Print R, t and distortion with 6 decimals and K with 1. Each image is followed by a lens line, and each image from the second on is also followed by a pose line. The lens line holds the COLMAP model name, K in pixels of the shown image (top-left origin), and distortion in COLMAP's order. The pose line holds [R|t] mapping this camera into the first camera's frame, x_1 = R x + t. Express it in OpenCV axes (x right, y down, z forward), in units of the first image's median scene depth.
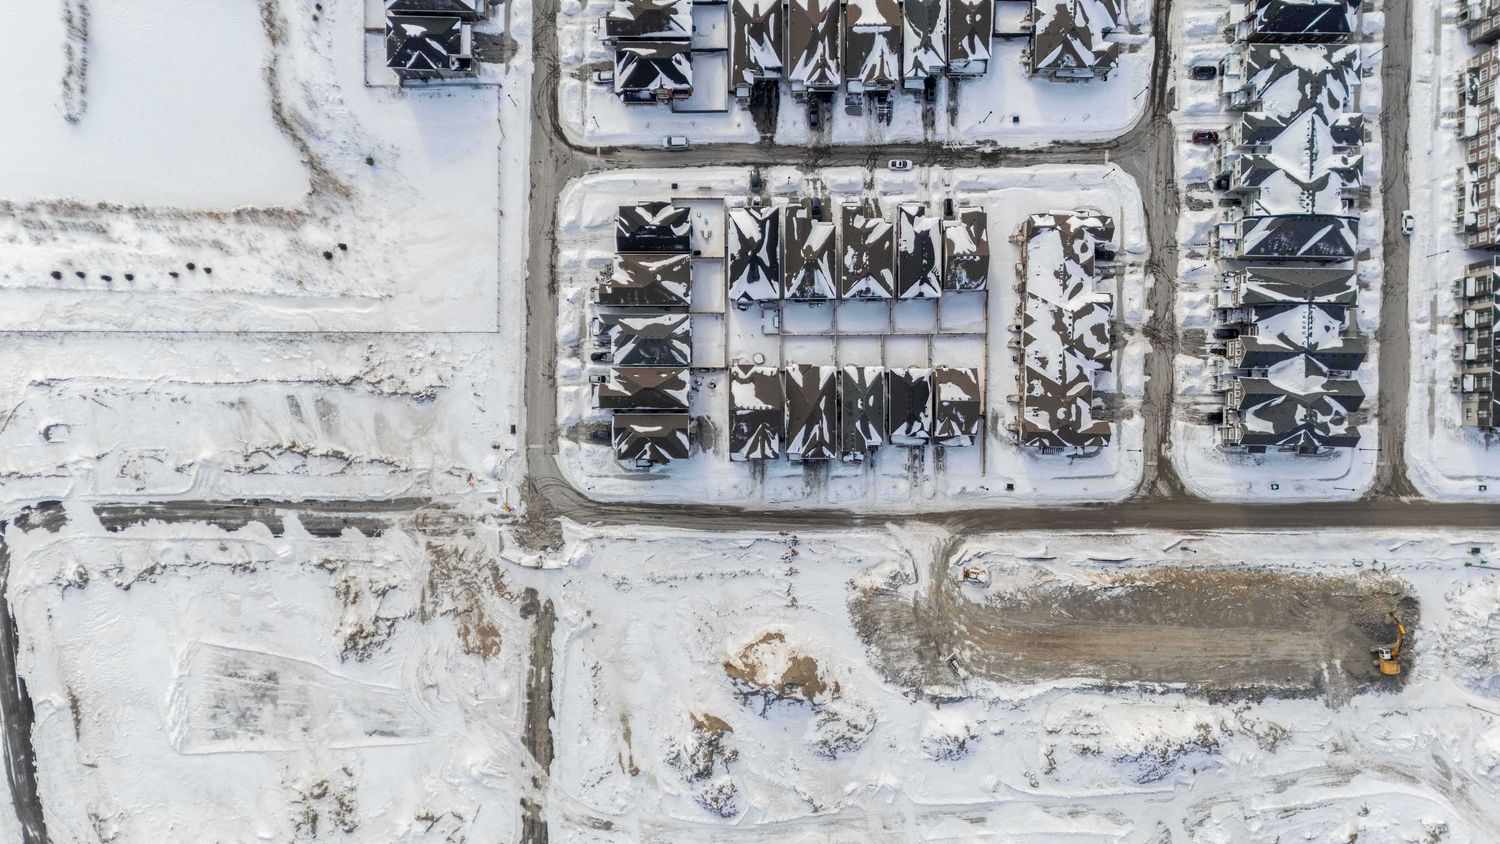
lens RADIAL K [[1091.1, 0, 748.3], [0, 1091.1, 422.2], [0, 0, 1]] dist [0.071796, -0.067548]
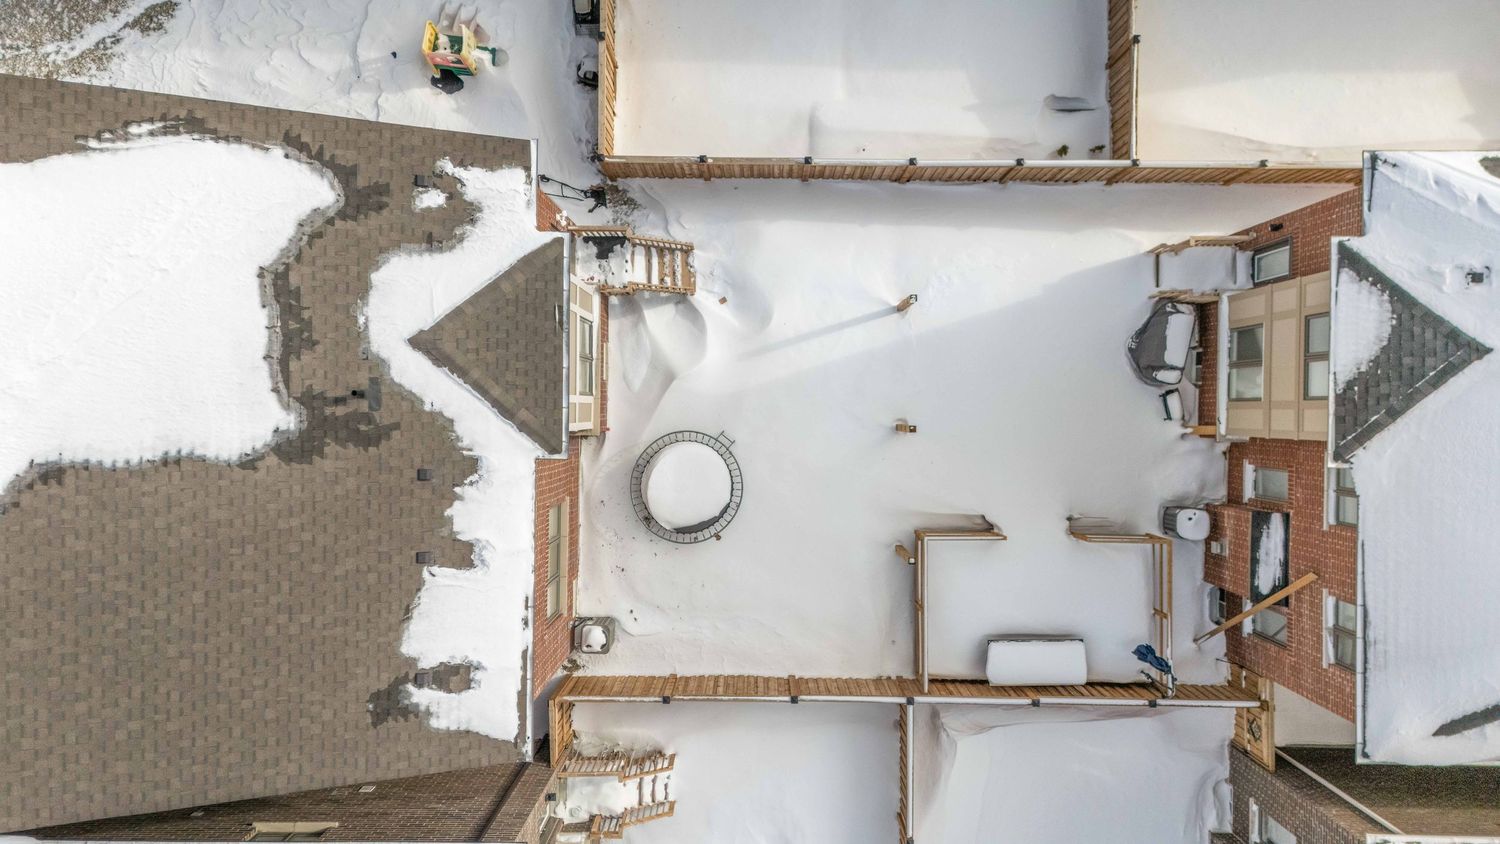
lens RADIAL K [[1098.2, 0, 750.9], [0, 1098.2, 419.4], [0, 0, 1]] dist [0.077779, -0.069865]
pose [[-0.012577, 0.999896, 0.007094, 0.002279], [-0.999730, -0.012713, 0.019428, -0.067283], [0.019517, -0.006847, 0.999786, 0.904145]]
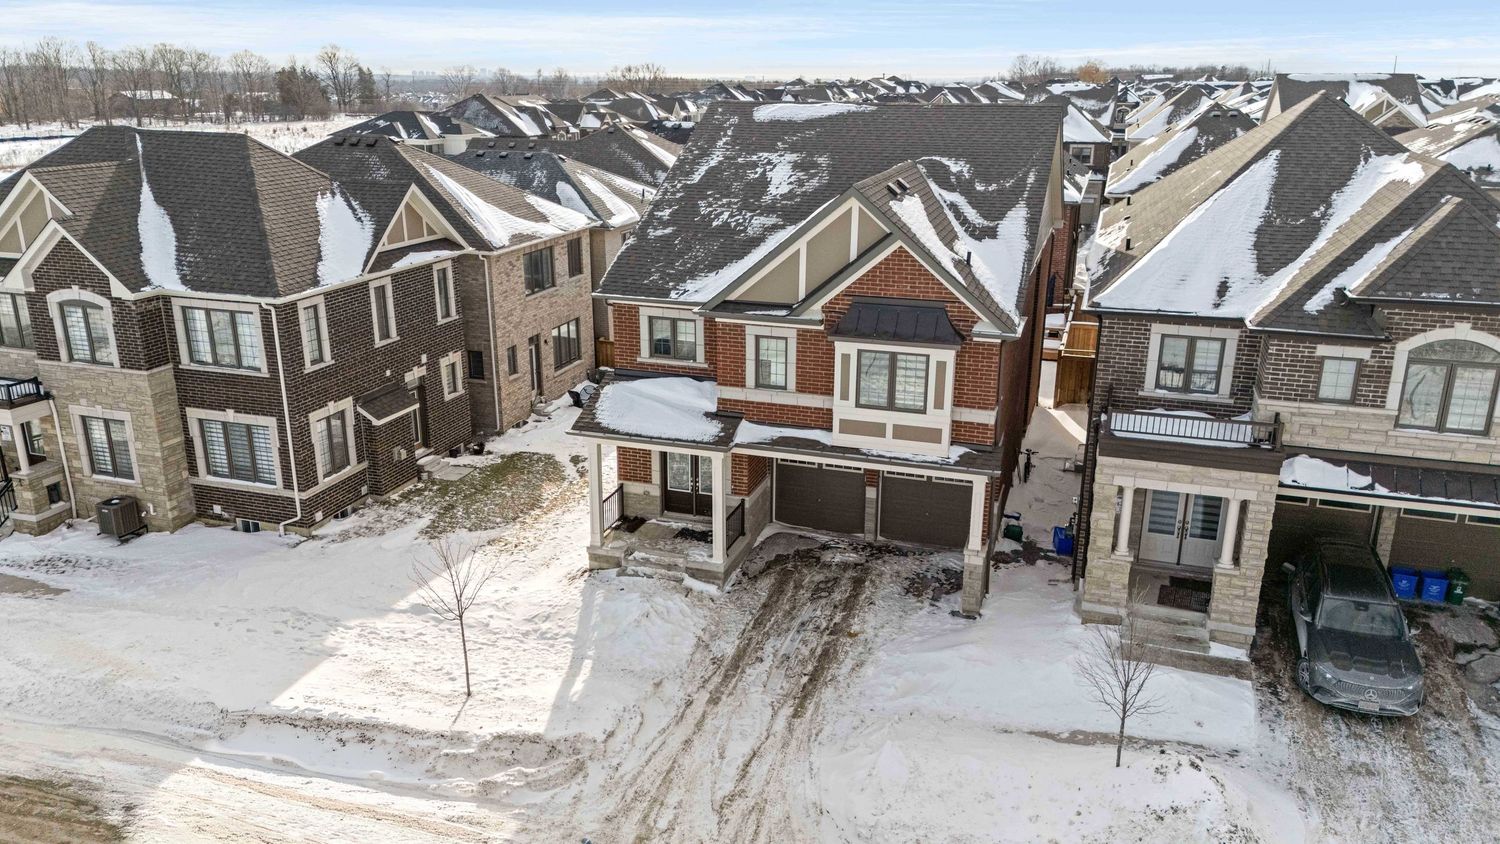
lens RADIAL K [[1083.9, 0, 750.0], [0, 1083.9, 422.0], [0, 0, 1]] dist [0.085832, -0.095415]
pose [[0.950463, 0.100589, -0.294111, 0.034973], [-0.310836, 0.305158, -0.900144, 0.132713], [-0.000794, 0.946974, 0.321308, 0.960072]]
